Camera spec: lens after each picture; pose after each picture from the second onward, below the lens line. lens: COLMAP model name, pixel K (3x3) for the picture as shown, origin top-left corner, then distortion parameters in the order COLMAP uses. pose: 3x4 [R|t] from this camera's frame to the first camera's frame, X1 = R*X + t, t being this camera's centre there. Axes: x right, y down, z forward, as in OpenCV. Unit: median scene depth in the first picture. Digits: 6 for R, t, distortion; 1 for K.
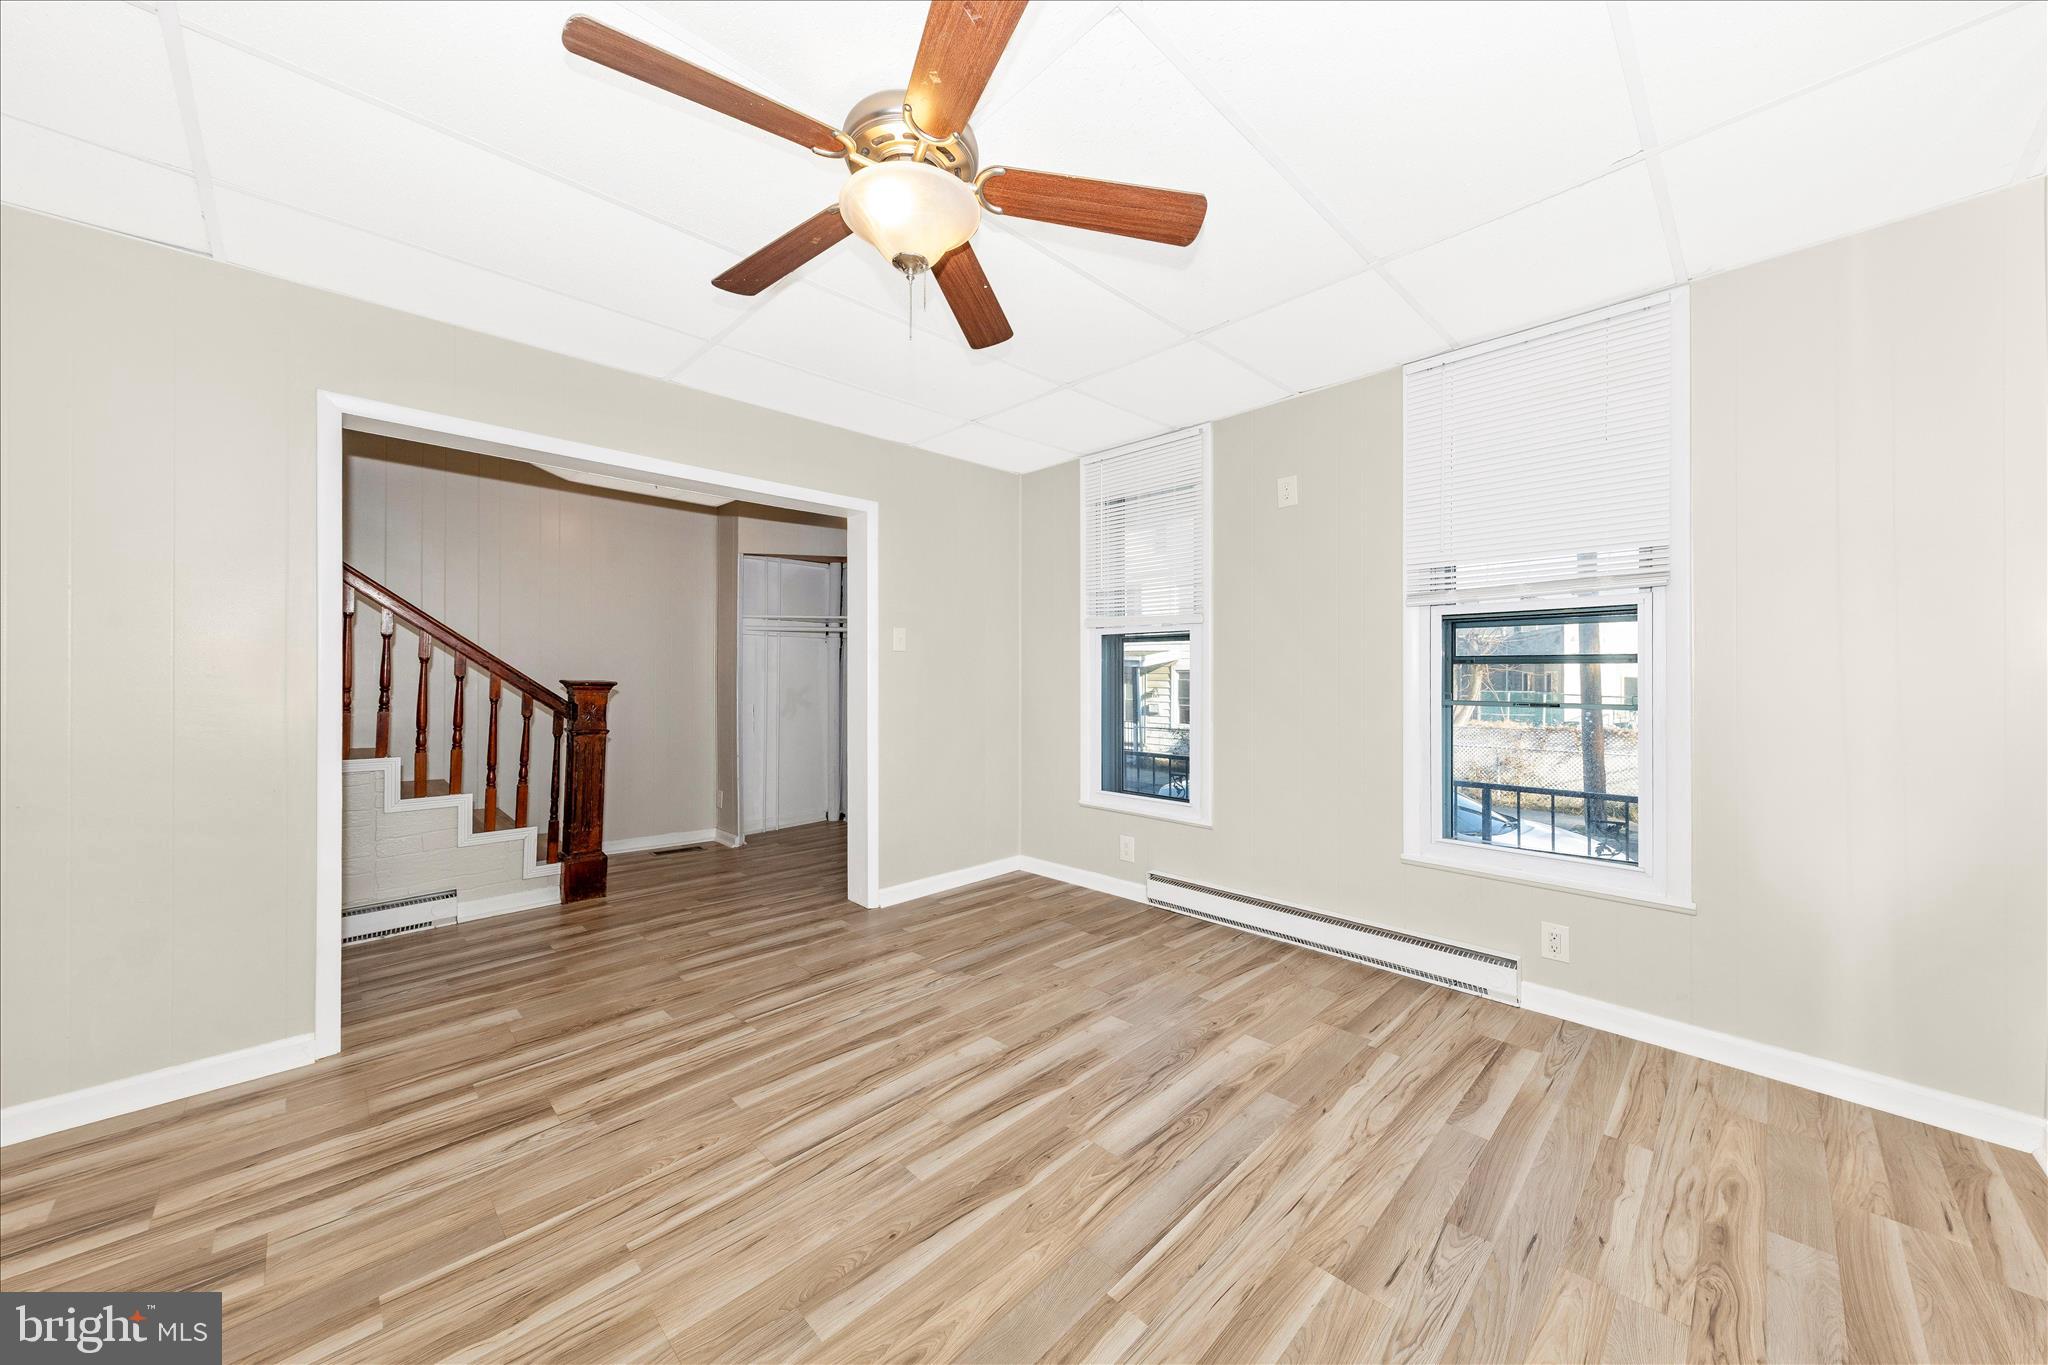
lens RADIAL K [[714.7, 0, 987.4], [0, 714.7, 680.3], [0, 0, 1]] dist [0.014869, -0.002111]
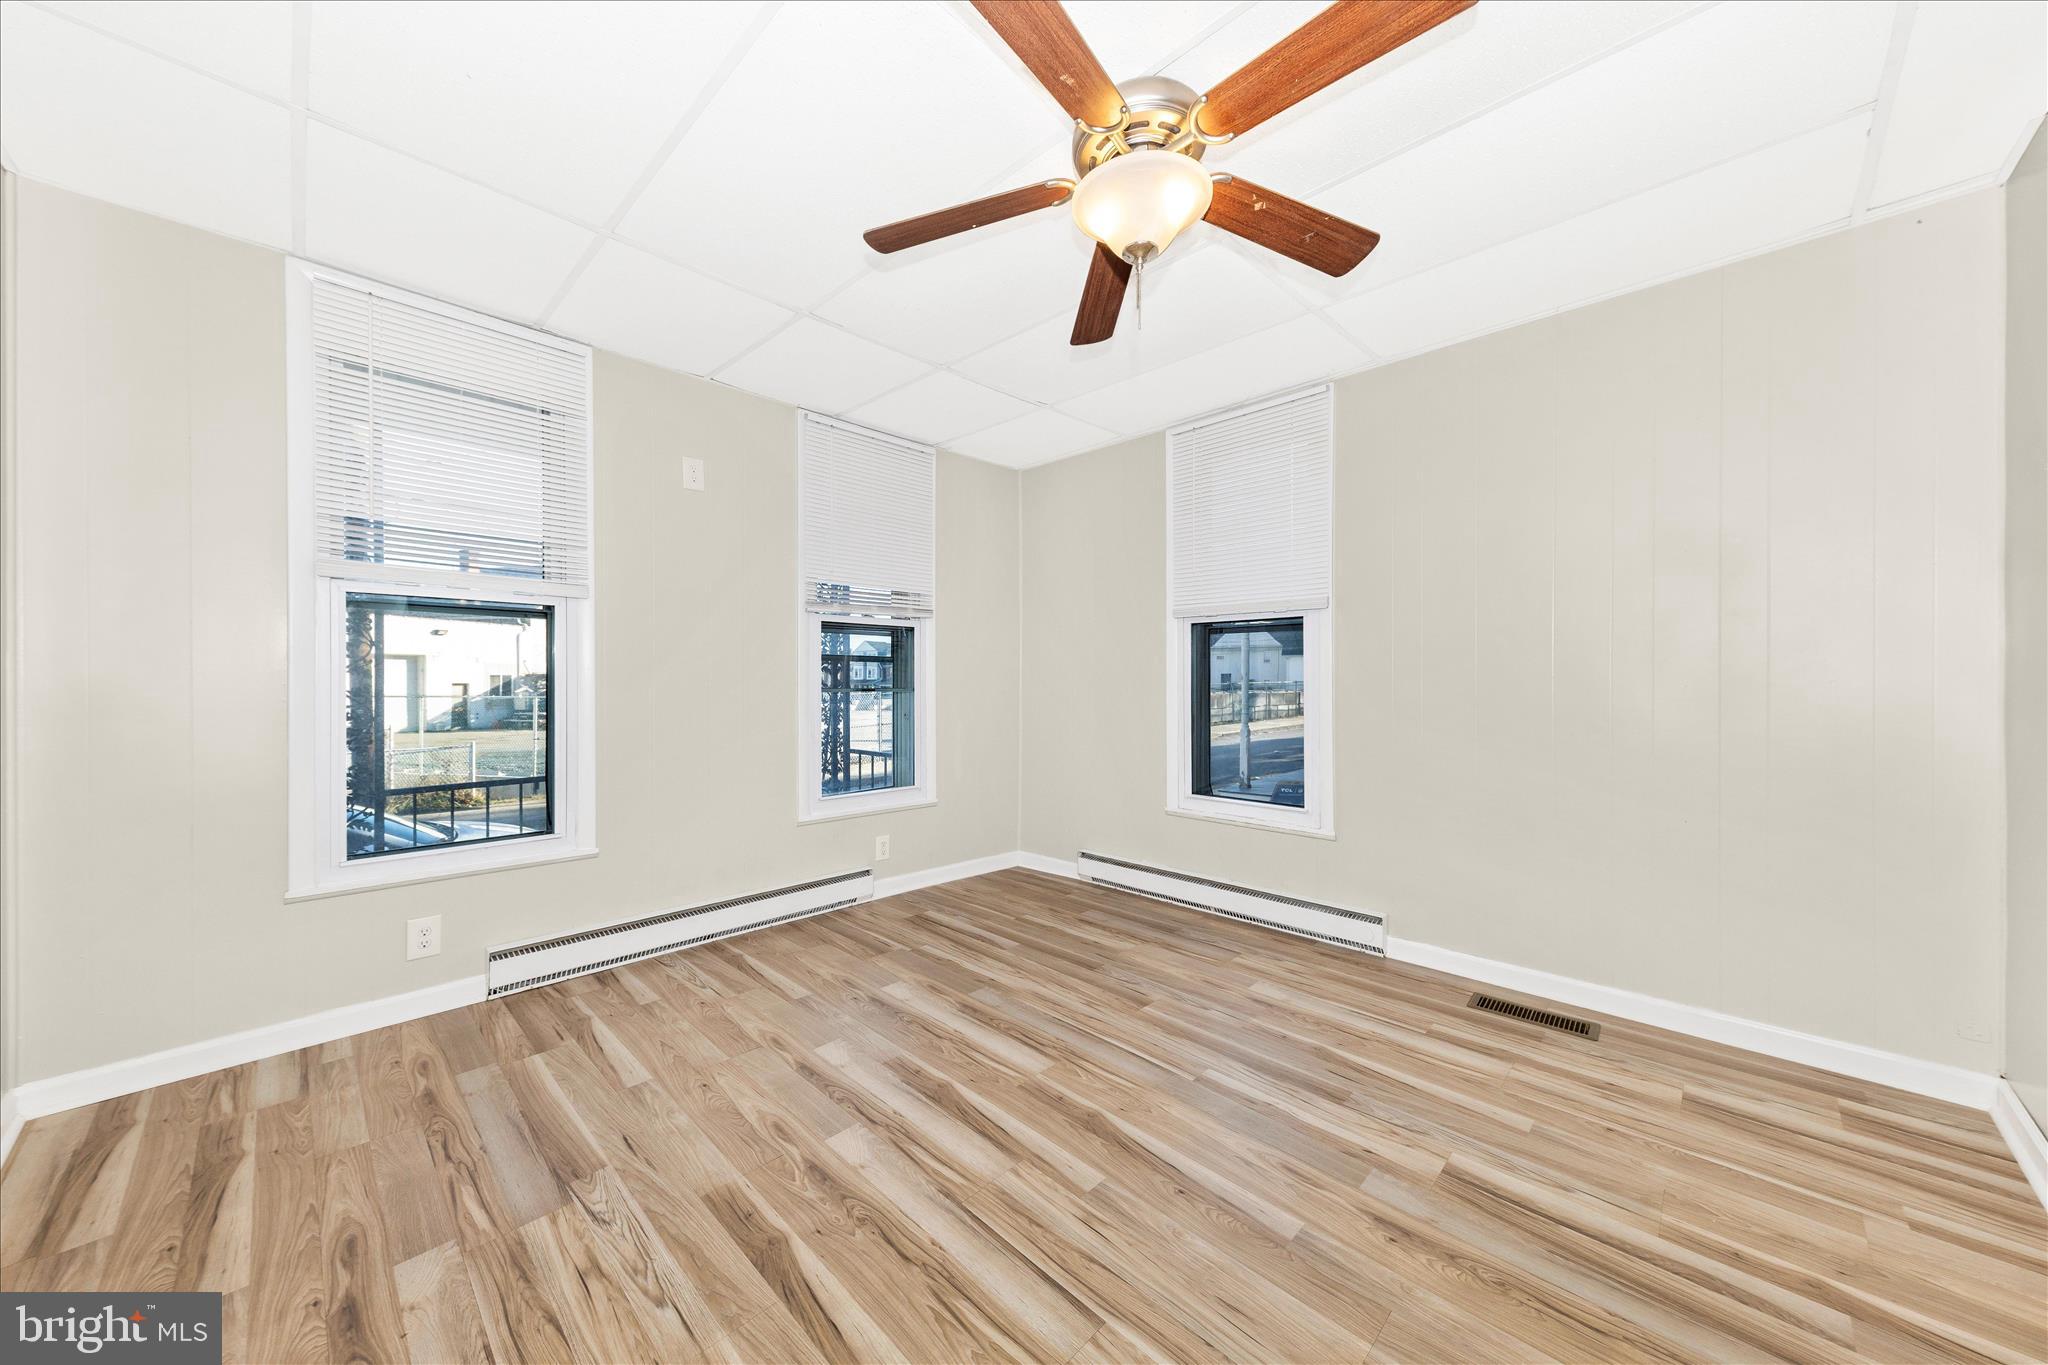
lens RADIAL K [[714.7, 0, 1029.2], [0, 714.7, 676.2], [0, 0, 1]] dist [0.014869, -0.002111]
pose [[-0.040245, 0.004088, 0.999181, -0.752478], [0.000226, 0.999992, -0.004082, 0.016051], [-0.999190, 0.000061, -0.040246, 0.810789]]
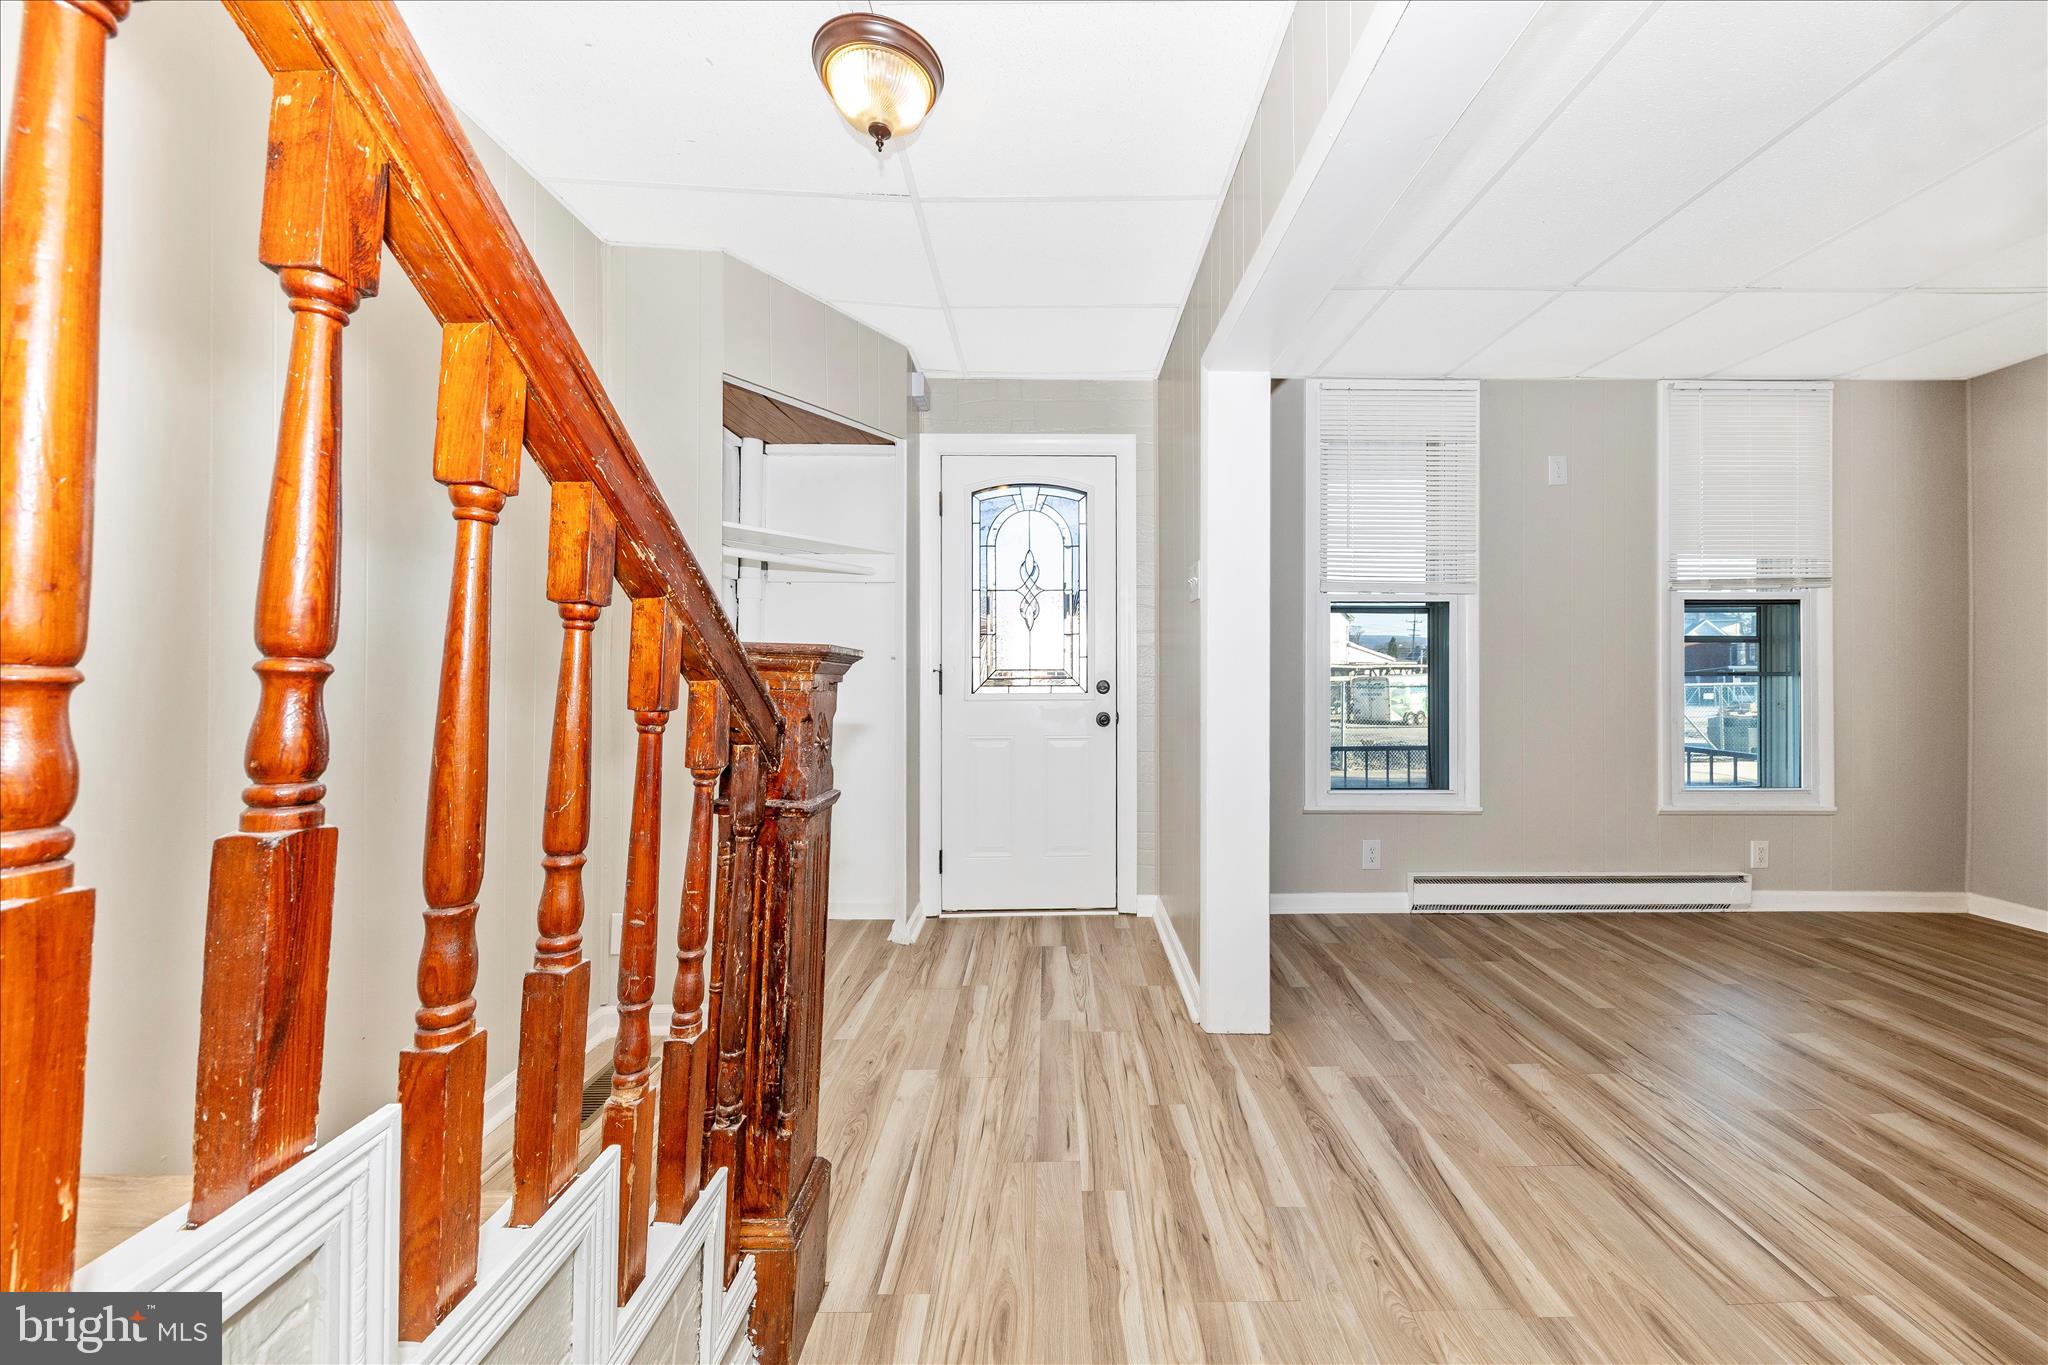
lens RADIAL K [[768.6, 0, 1056.9], [0, 768.6, 659.0], [0, 0, 1]] dist [-0.005634, -0.000295]
pose [[0.671785, -0.001698, 0.740744, -1.180011], [0.000972, 0.999999, 0.001410, 0.006040], [-0.740746, -0.000227, 0.671785, 1.087855]]
